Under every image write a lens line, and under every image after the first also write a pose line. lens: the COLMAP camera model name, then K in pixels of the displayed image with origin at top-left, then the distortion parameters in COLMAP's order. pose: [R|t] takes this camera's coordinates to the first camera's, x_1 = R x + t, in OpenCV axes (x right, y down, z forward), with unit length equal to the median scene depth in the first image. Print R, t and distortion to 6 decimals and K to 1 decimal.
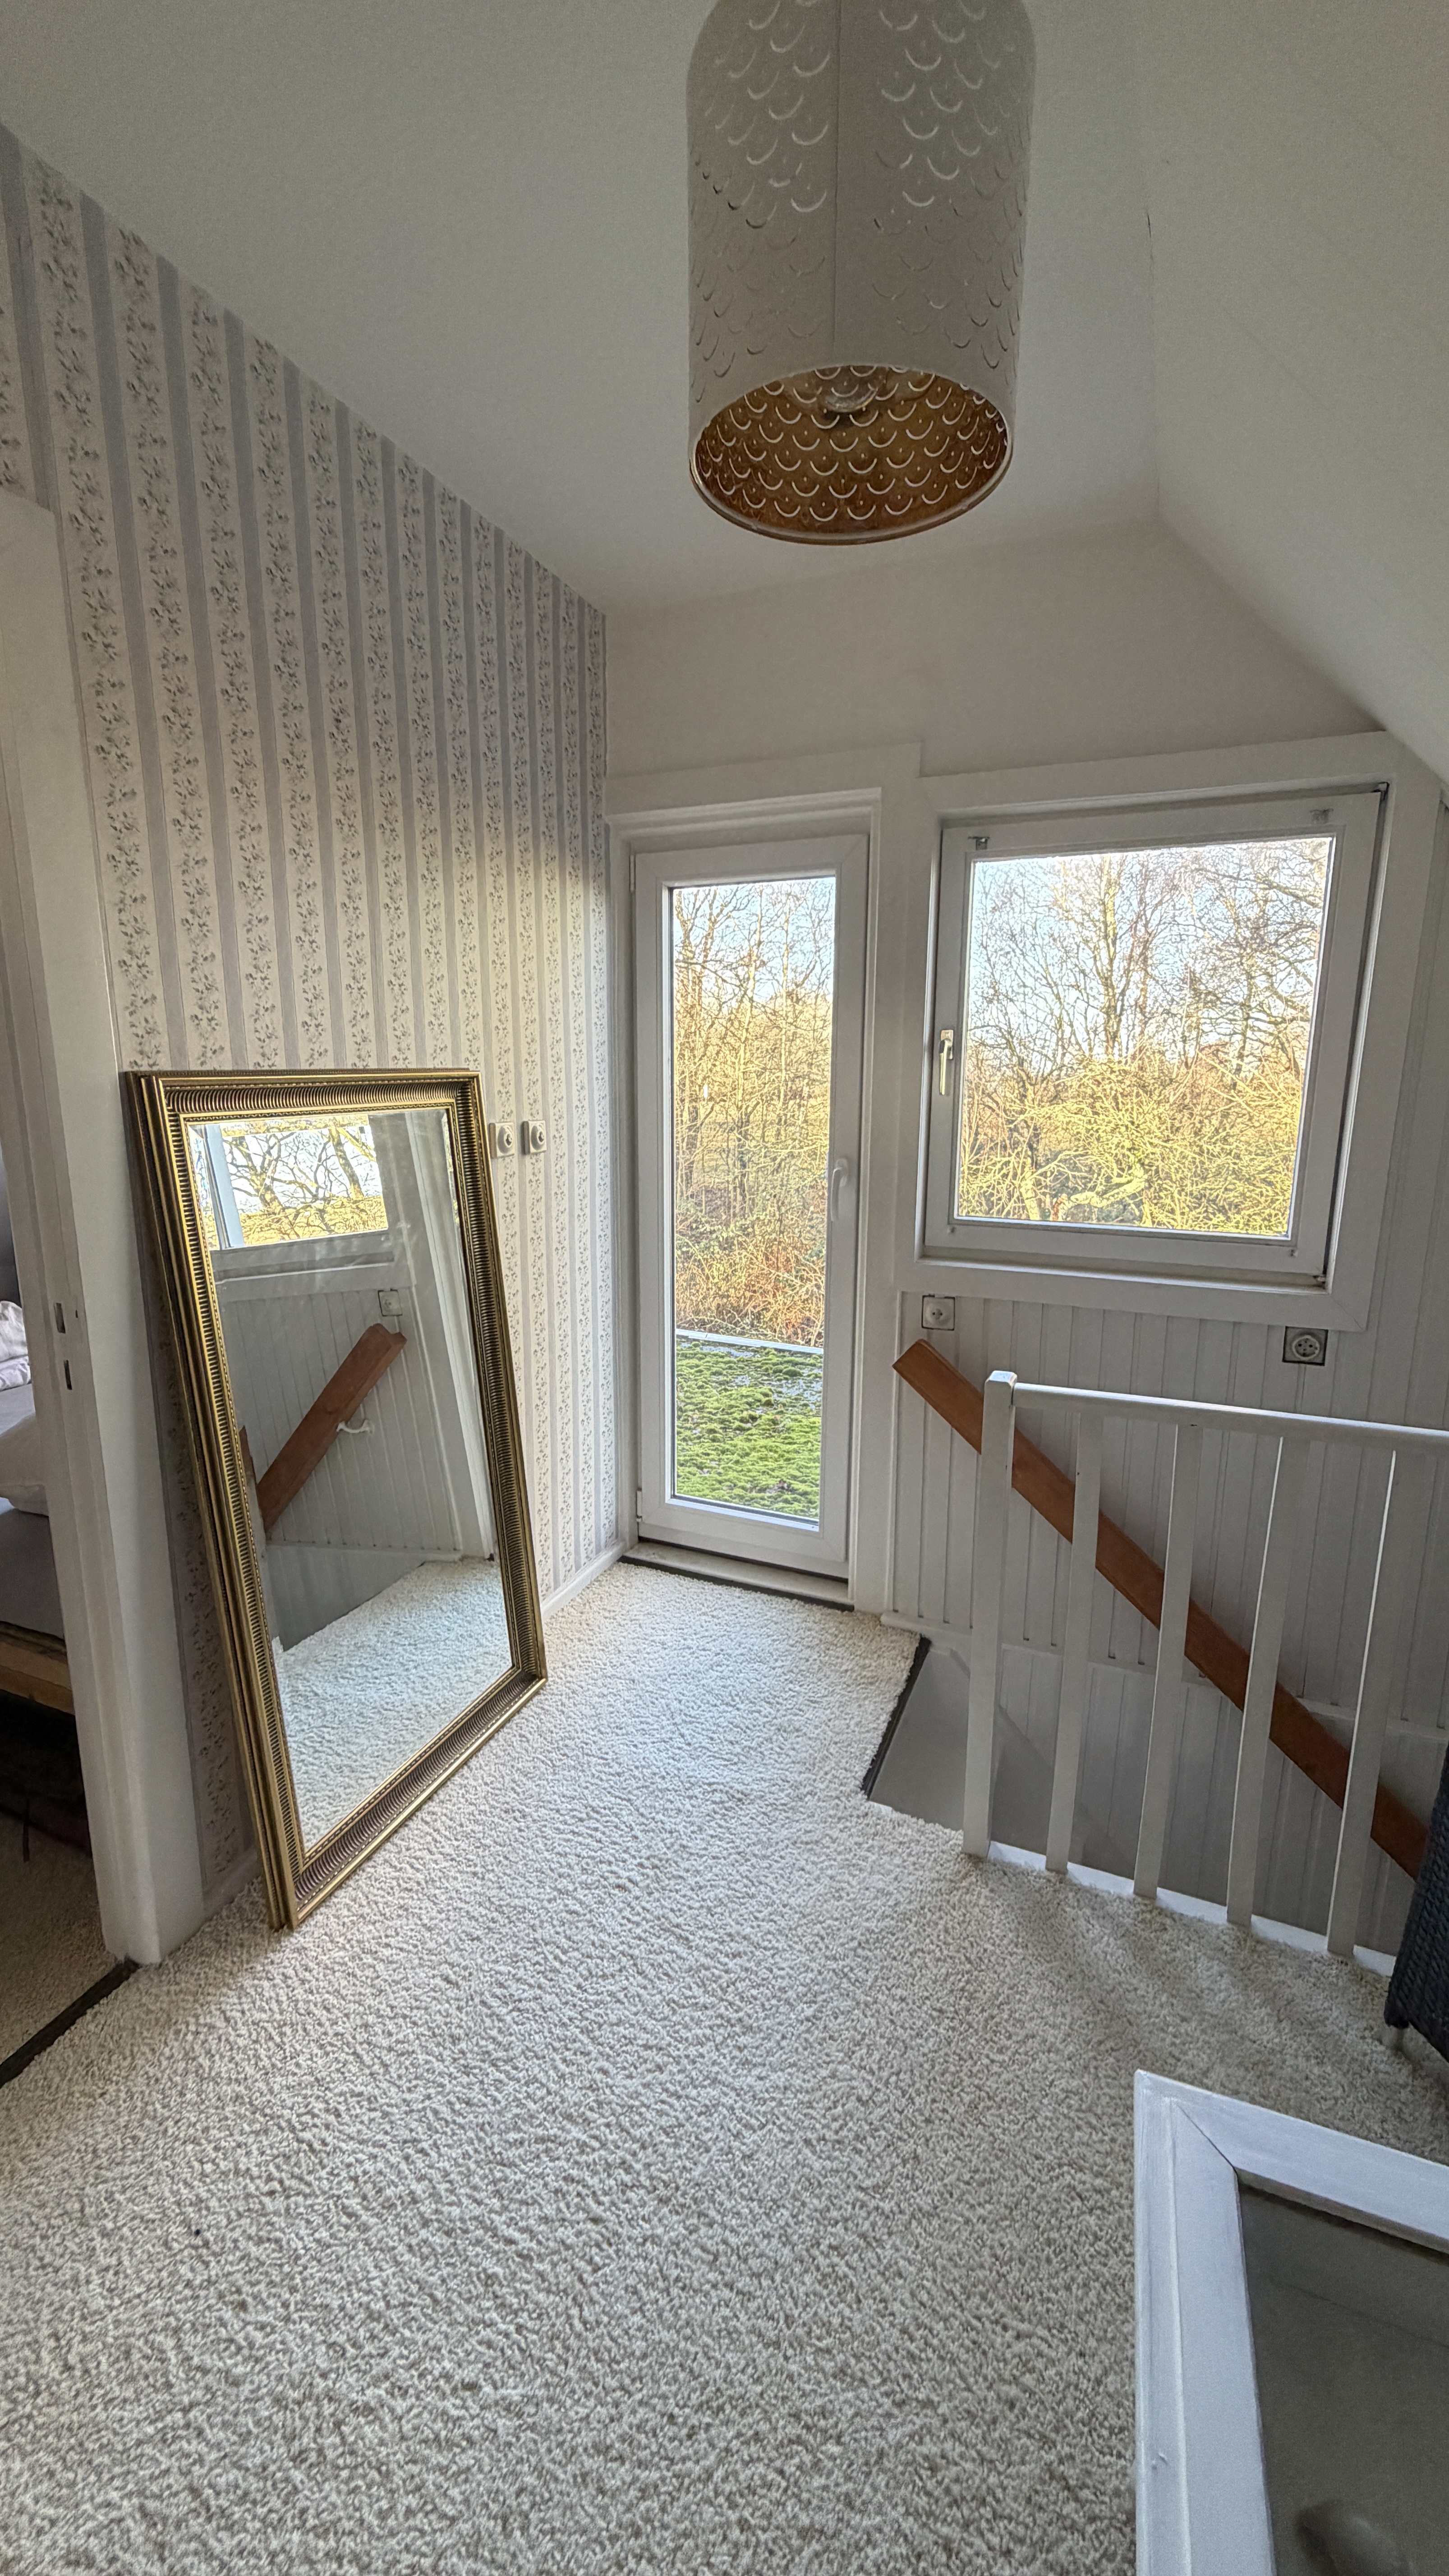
lens RADIAL K [[1024.0, 0, 723.3], [0, 1024.0, 1279.6], [0, 0, 1]] dist [-0.000203, 0.000219]
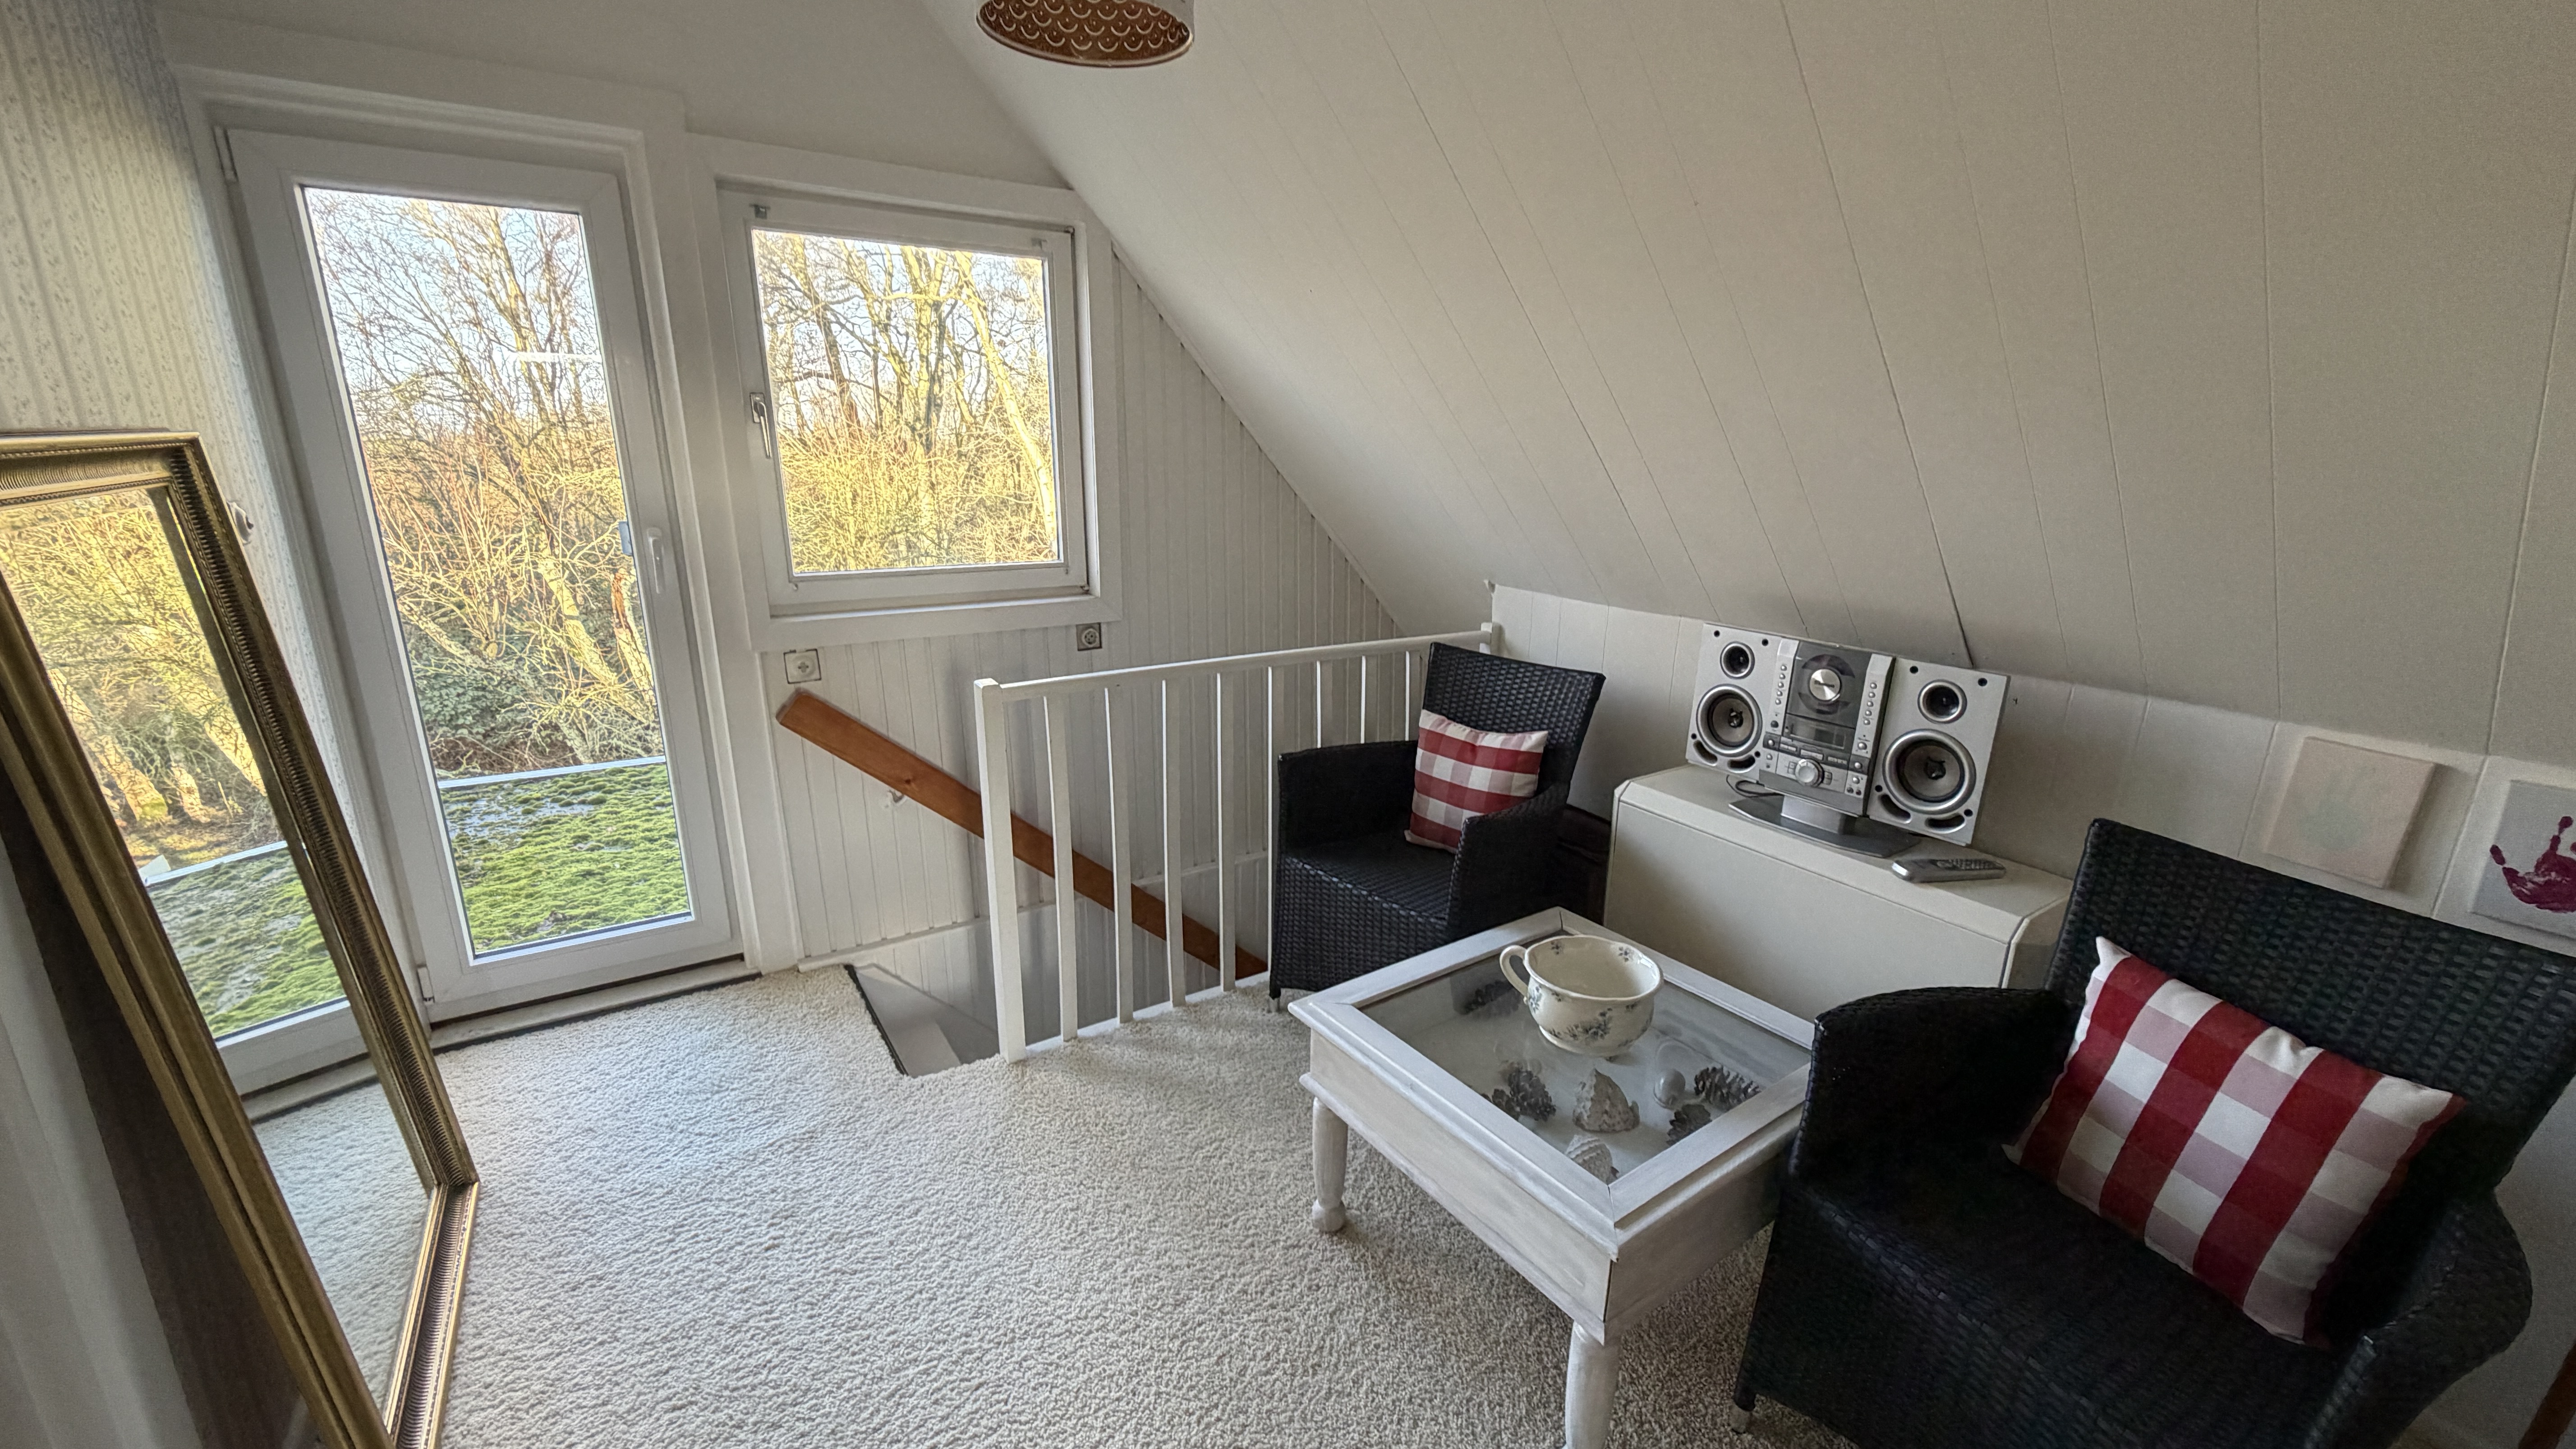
lens RADIAL K [[1024.0, 0, 1299.5], [0, 1024.0, 724.8], [0, 0, 1]] dist [-0.000203, 0.000219]
pose [[0.551460, -0.222509, 0.803979, -0.411893], [0.157419, 0.974212, 0.161647, 0.002033], [-0.819214, 0.037419, 0.572266, -0.029940]]
